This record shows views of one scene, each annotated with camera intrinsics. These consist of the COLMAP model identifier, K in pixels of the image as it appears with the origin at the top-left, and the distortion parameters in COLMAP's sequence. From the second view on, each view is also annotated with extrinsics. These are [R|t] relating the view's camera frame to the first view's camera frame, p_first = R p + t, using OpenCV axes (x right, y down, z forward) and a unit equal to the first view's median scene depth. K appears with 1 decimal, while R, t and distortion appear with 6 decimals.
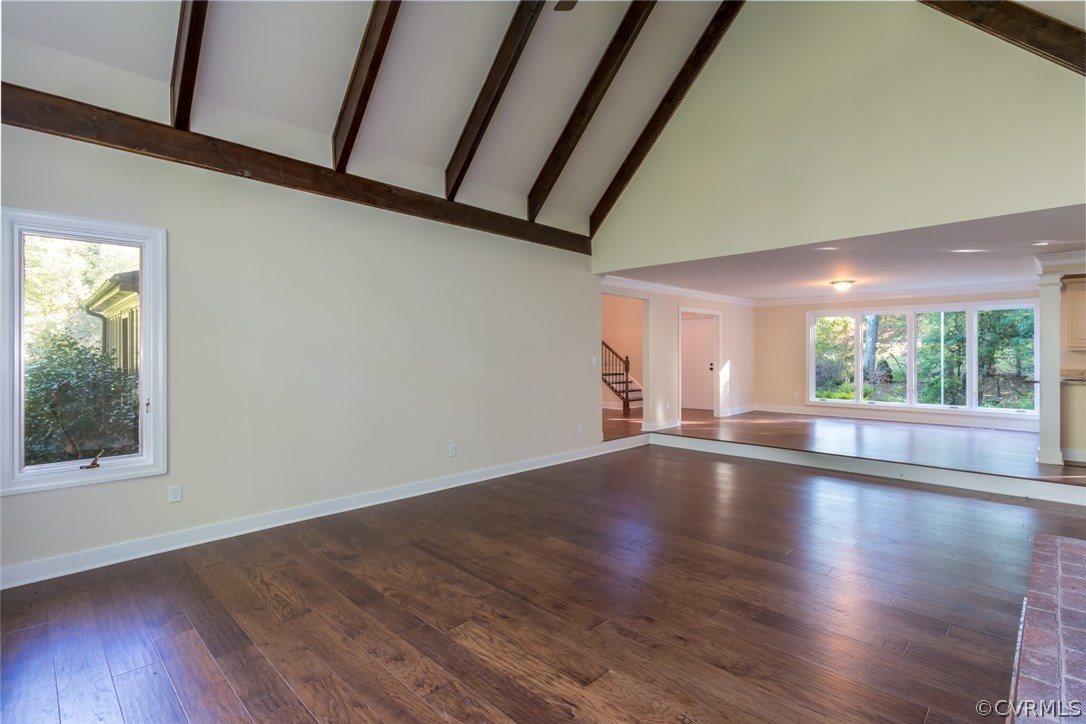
lens RADIAL K [[514.6, 0, 548.6], [0, 514.6, 352.7], [0, 0, 1]] dist [0.004245, 0.000598]
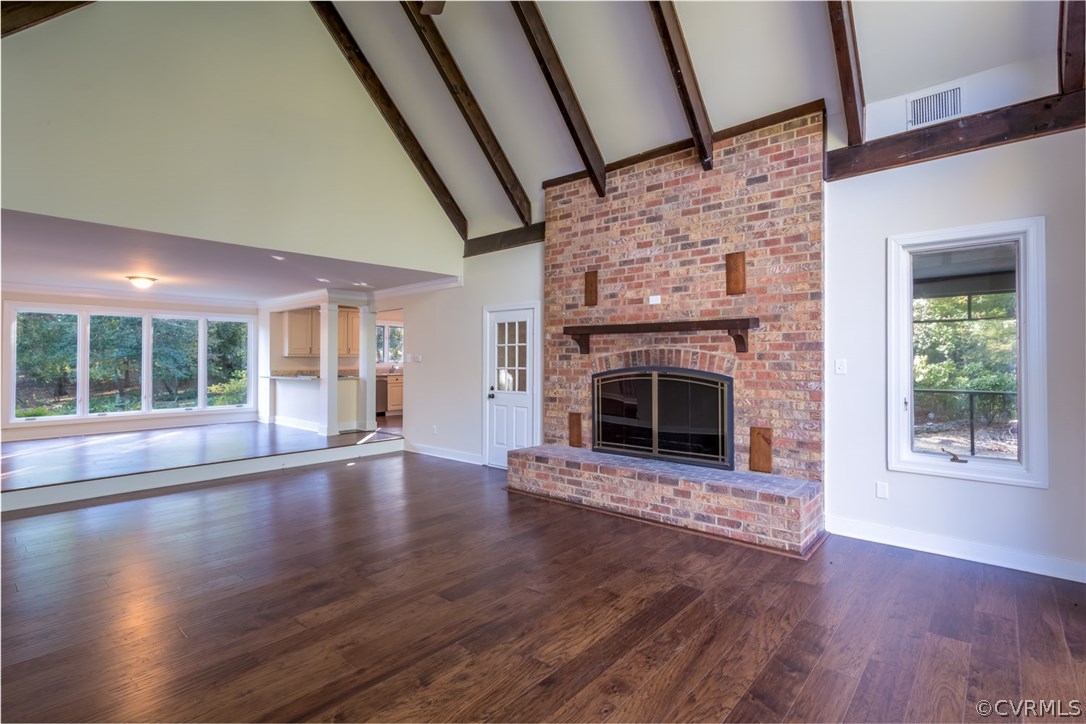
lens RADIAL K [[514.6, 0, 548.6], [0, 514.6, 352.7], [0, 0, 1]] dist [0.004245, 0.000598]
pose [[-0.048436, 0.013612, 0.998734, -0.845387], [0.000545, 0.999907, -0.013602, 0.009407], [-0.998826, -0.000115, -0.048439, 0.816239]]
